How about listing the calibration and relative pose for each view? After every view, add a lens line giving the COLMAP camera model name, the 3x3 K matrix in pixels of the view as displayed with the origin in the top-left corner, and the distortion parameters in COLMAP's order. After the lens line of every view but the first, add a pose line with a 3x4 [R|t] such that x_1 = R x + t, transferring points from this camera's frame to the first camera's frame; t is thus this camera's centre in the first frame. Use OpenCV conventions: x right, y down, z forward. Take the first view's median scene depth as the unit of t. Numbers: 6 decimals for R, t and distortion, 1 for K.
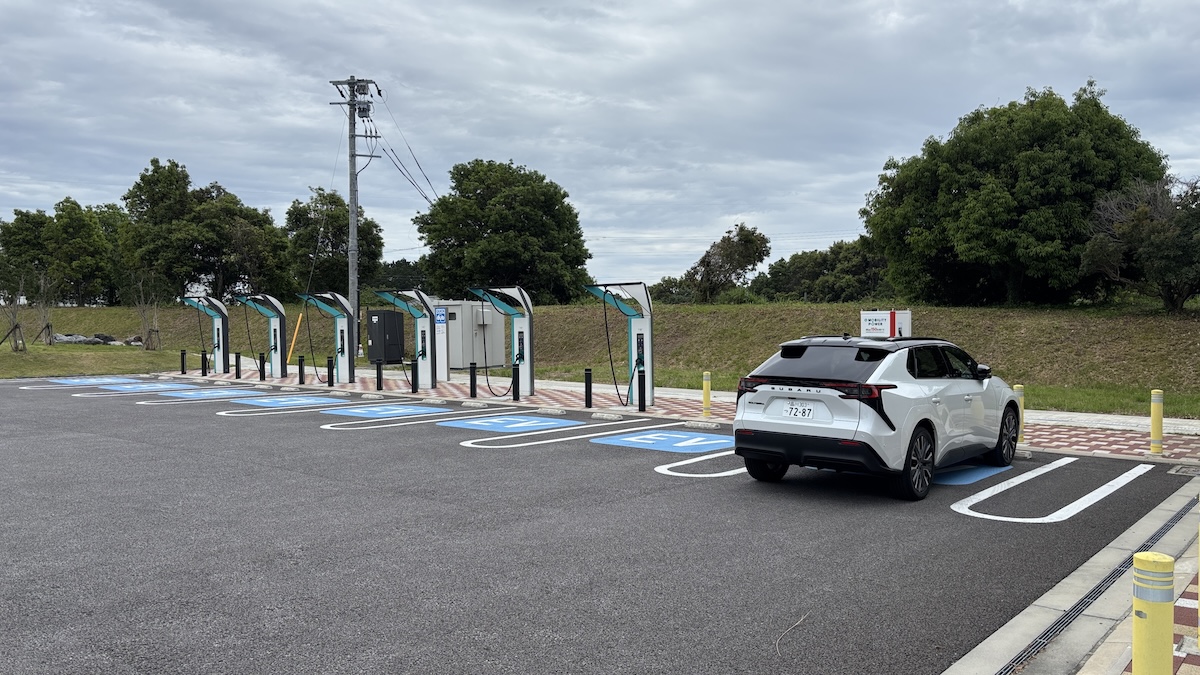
lens RADIAL K [[891.8, 0, 600.0], [0, 891.8, 337.5], [0, 0, 1]] dist [-0.003774, -0.002380]
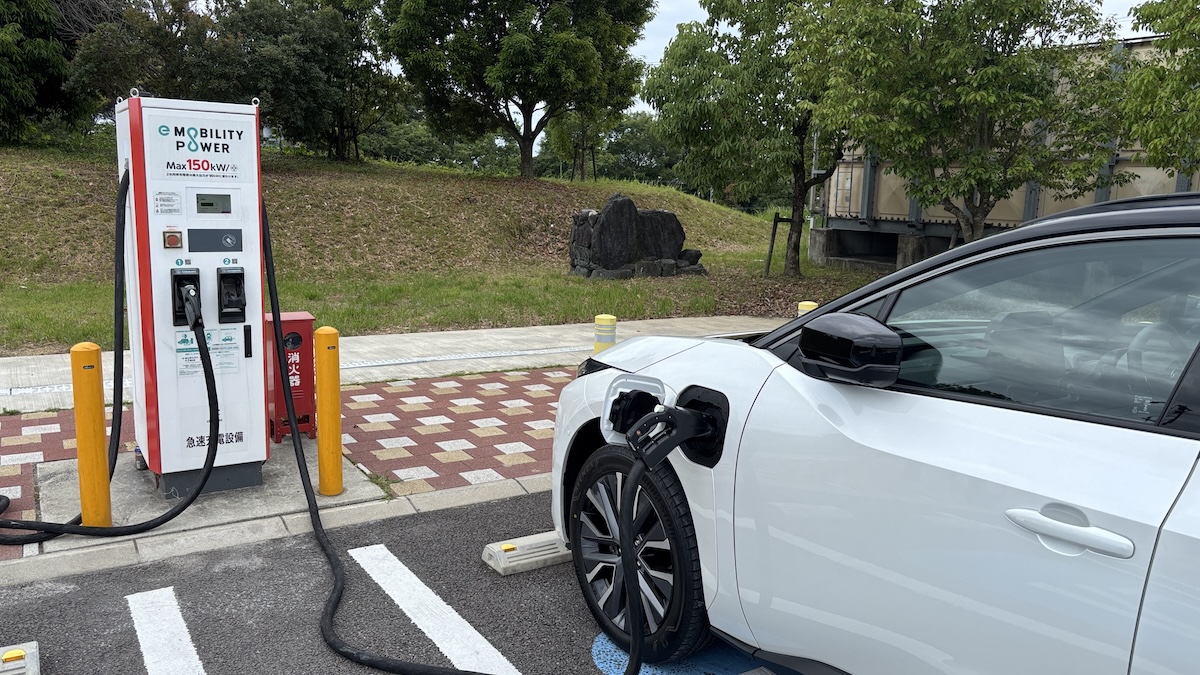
lens RADIAL K [[891.8, 0, 600.0], [0, 891.8, 337.5], [0, 0, 1]] dist [-0.003774, -0.002380]
pose [[0.261968, -0.146673, 0.953866, 0.025962], [-0.023749, 0.987104, 0.158306, -0.001366], [-0.964784, -0.064124, 0.255107, 0.356740]]
